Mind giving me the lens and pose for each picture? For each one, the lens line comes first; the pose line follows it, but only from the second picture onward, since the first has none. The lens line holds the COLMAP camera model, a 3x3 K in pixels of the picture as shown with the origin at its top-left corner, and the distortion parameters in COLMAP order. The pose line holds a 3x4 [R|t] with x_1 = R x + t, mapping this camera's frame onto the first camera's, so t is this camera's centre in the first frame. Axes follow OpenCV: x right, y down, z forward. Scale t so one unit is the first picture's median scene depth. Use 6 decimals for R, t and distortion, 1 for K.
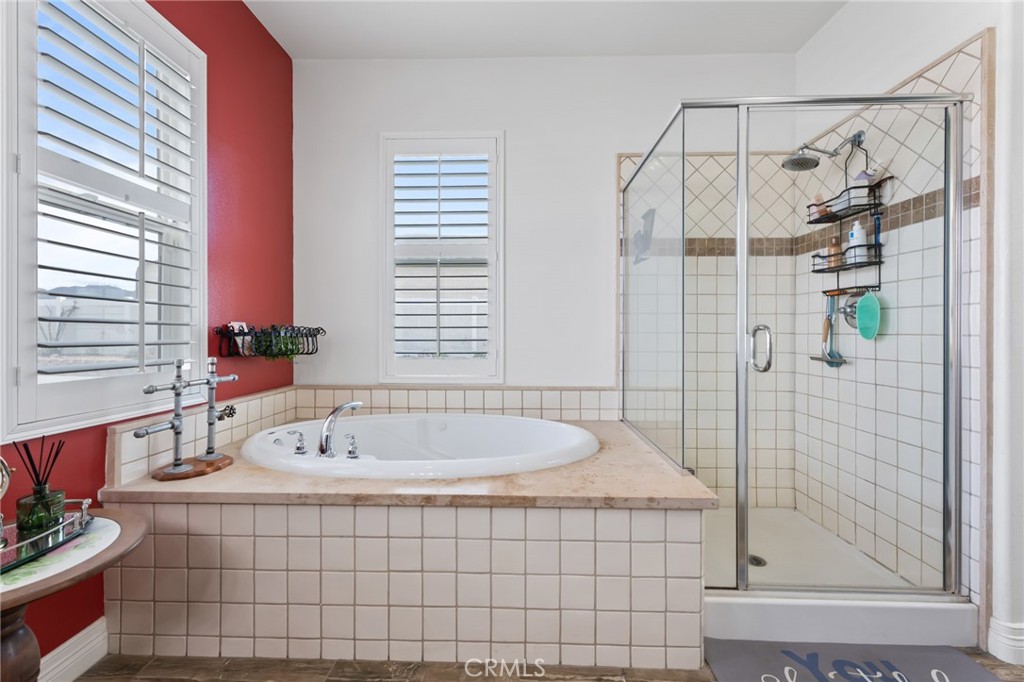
lens RADIAL K [[438.8, 0, 511.6], [0, 438.8, 337.4], [0, 0, 1]] dist [0.001742, -0.000262]
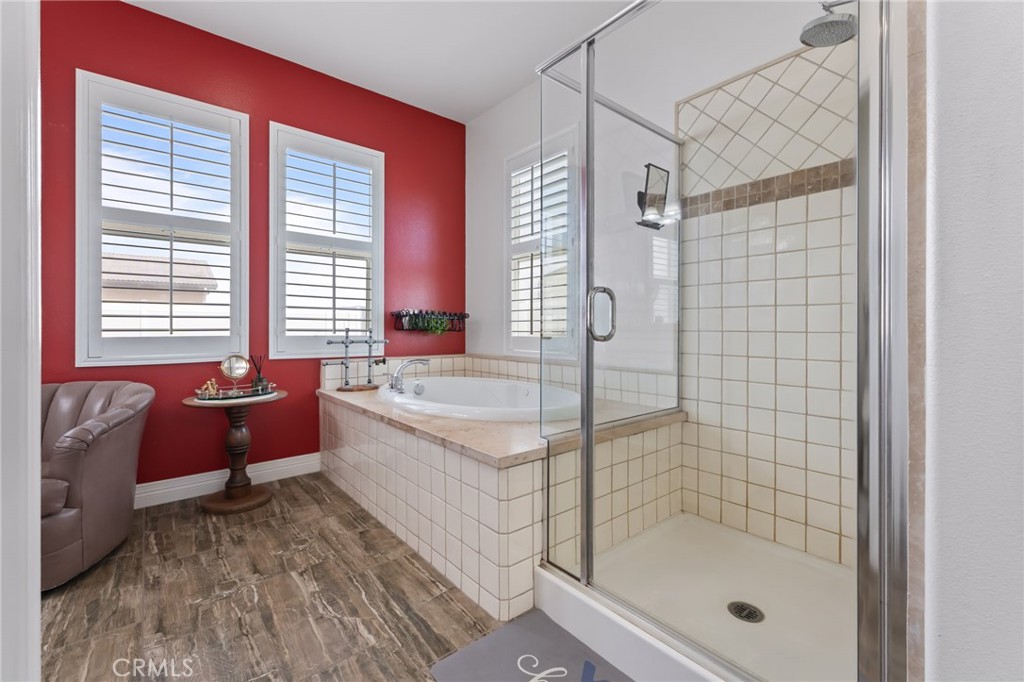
lens RADIAL K [[438.8, 0, 514.6], [0, 438.8, 332.9], [0, 0, 1]] dist [0.001742, -0.000262]
pose [[0.659351, 0.006835, -0.751804, 0.918716], [-0.008727, 0.999961, 0.001437, 0.051688], [0.751784, 0.005614, 0.659385, 0.251351]]
